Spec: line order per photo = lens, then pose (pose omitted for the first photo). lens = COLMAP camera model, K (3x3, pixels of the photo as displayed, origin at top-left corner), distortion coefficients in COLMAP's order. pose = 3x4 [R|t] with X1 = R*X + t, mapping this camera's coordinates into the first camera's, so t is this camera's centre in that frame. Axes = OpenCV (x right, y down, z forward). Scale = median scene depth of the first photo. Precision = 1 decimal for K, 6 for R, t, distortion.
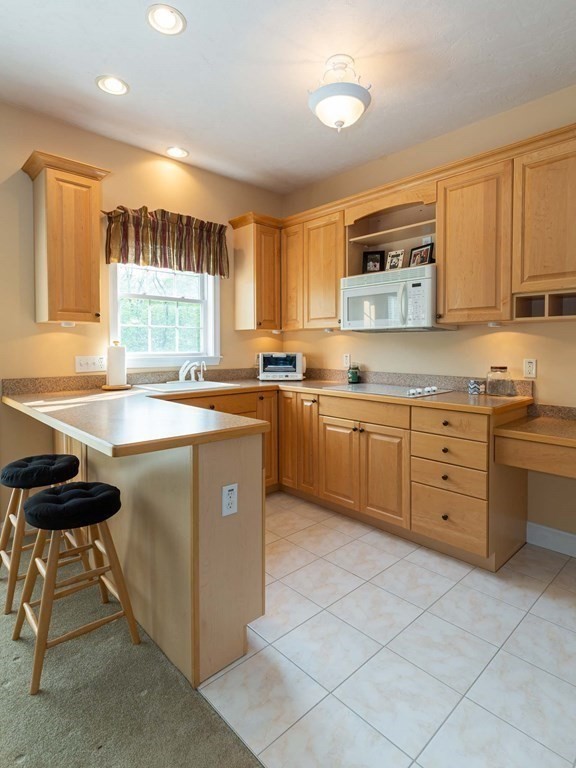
lens RADIAL K [[407.8, 0, 313.3], [0, 407.8, 357.2], [0, 0, 1]] dist [0.003346, -0.000222]
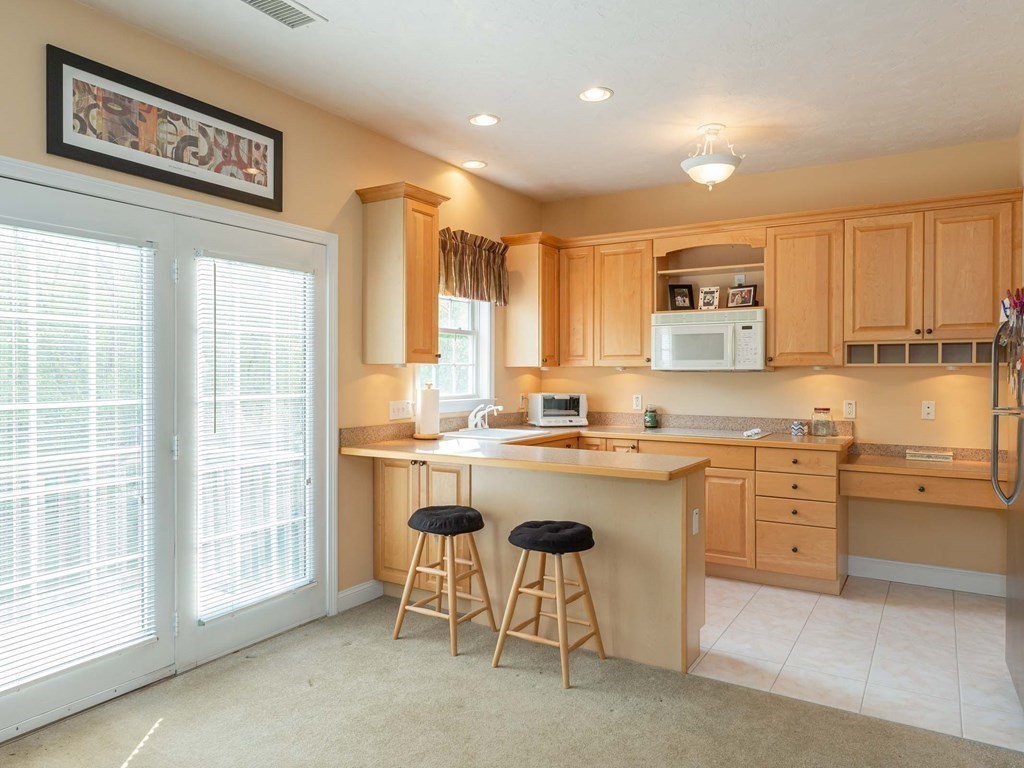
lens RADIAL K [[681.4, 0, 509.3], [0, 681.4, 376.4], [0, 0, 1]] dist [0.000569, 0.003236]
pose [[0.971911, 0.000886, 0.235346, -0.722654], [0.004381, 0.999752, -0.021854, -0.023138], [-0.235307, 0.022271, 0.971666, -0.499588]]
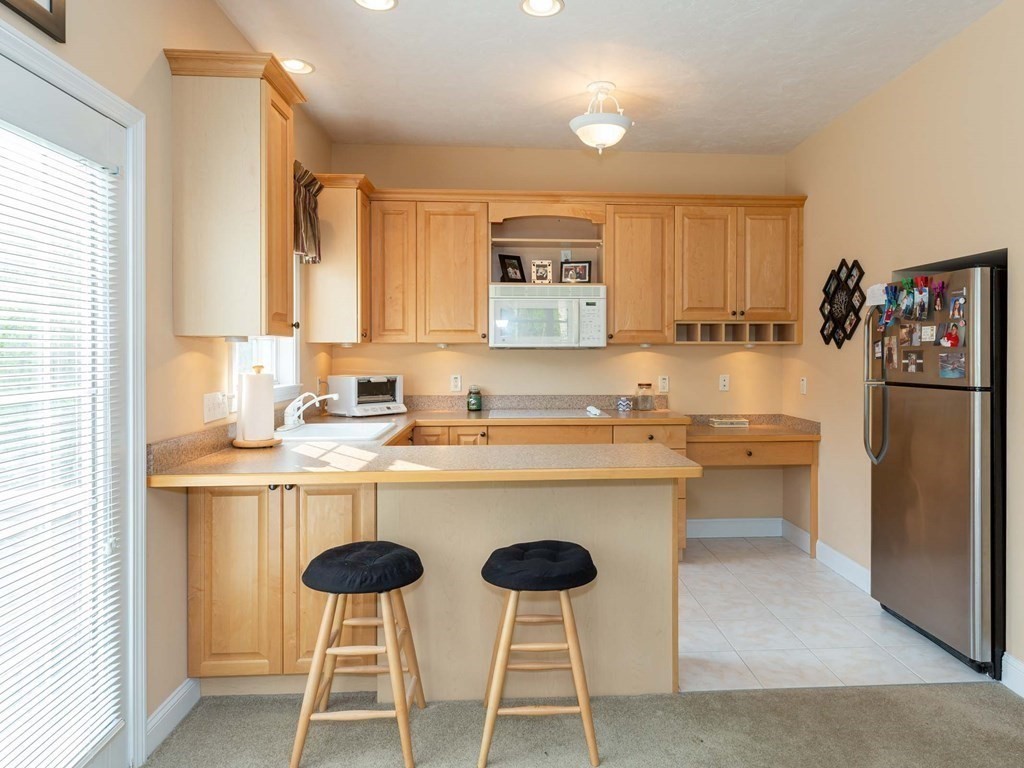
lens RADIAL K [[640.5, 0, 541.2], [0, 640.5, 355.8], [0, 0, 1]] dist [0.003585, -0.001155]
pose [[0.658554, -0.004858, 0.752517, -1.005051], [0.019981, 0.999739, -0.011032, -0.037684], [-0.752268, 0.022301, 0.658480, 0.076021]]
